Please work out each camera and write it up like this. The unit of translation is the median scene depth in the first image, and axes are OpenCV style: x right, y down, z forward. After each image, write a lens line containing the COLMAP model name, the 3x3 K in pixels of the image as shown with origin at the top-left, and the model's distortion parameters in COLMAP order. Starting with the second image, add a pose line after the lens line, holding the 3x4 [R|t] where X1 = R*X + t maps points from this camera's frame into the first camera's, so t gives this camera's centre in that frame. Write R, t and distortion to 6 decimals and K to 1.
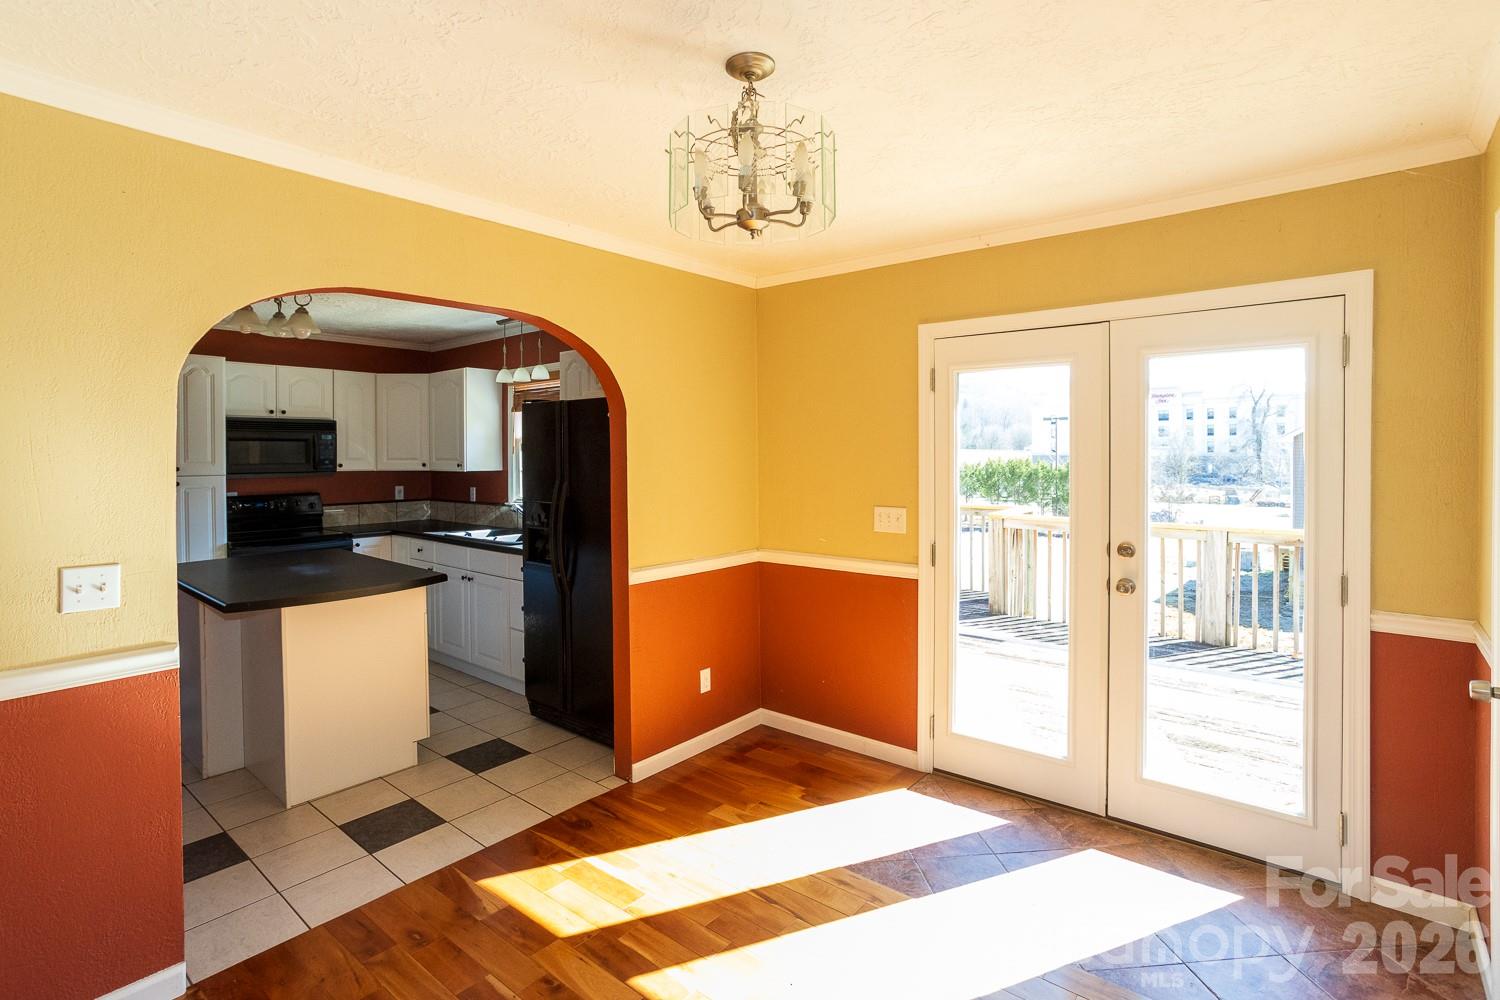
lens RADIAL K [[773.4, 0, 751.4], [0, 773.4, 464.0], [0, 0, 1]] dist [0.001270, 0.003840]
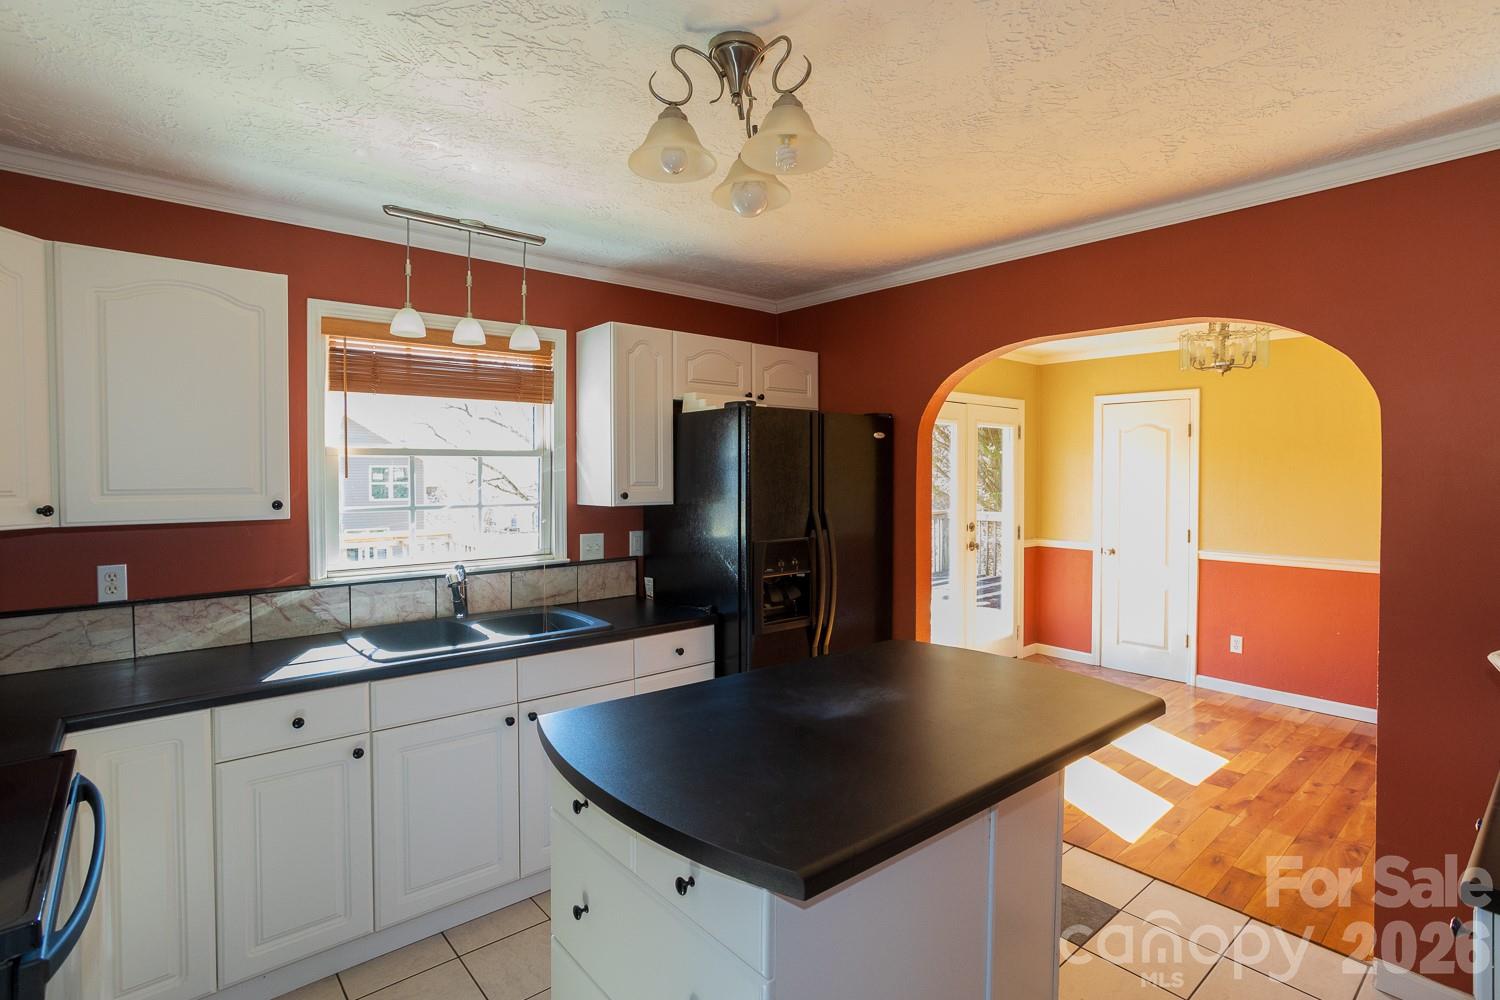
lens RADIAL K [[773.4, 0, 755.9], [0, 773.4, 489.3], [0, 0, 1]] dist [0.001270, 0.003840]
pose [[0.108656, -0.013404, 0.993989, -0.779043], [0.019803, 0.999740, 0.011317, -0.006131], [-0.993882, 0.018454, 0.108893, 0.707417]]
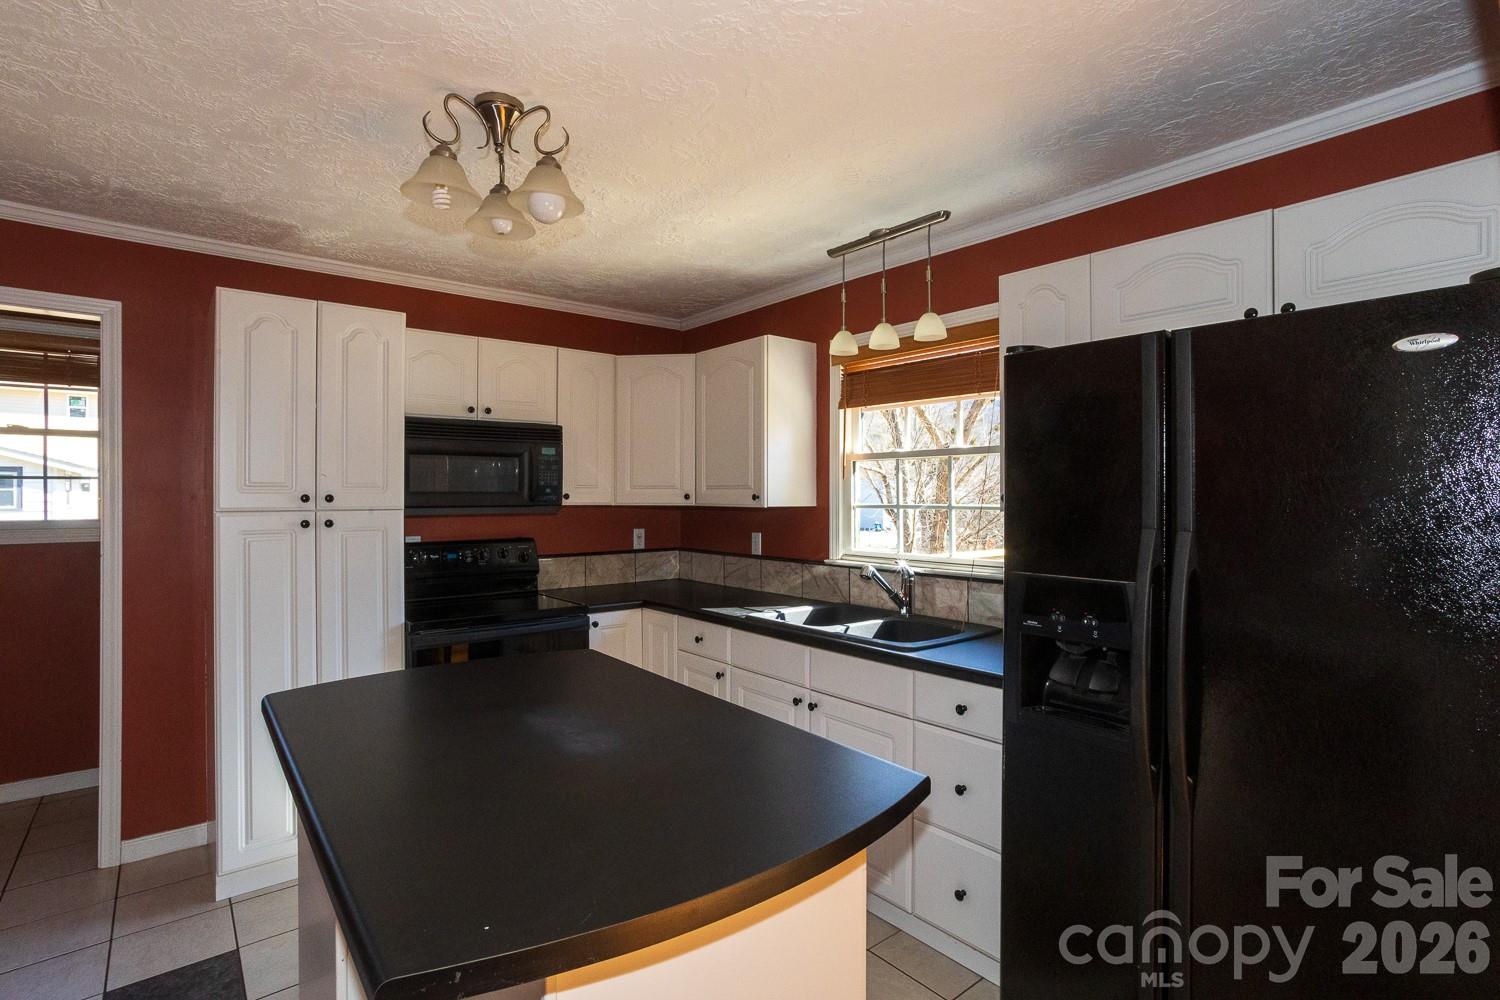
lens RADIAL K [[766.1, 0, 752.9], [0, 766.1, 494.5], [0, 0, 1]] dist [0.000980, 0.000423]
pose [[0.986874, 0.008407, -0.161272, -0.288466], [-0.009920, 0.999914, -0.008576, 0.004608], [0.161186, 0.010064, 0.986873, 0.416496]]
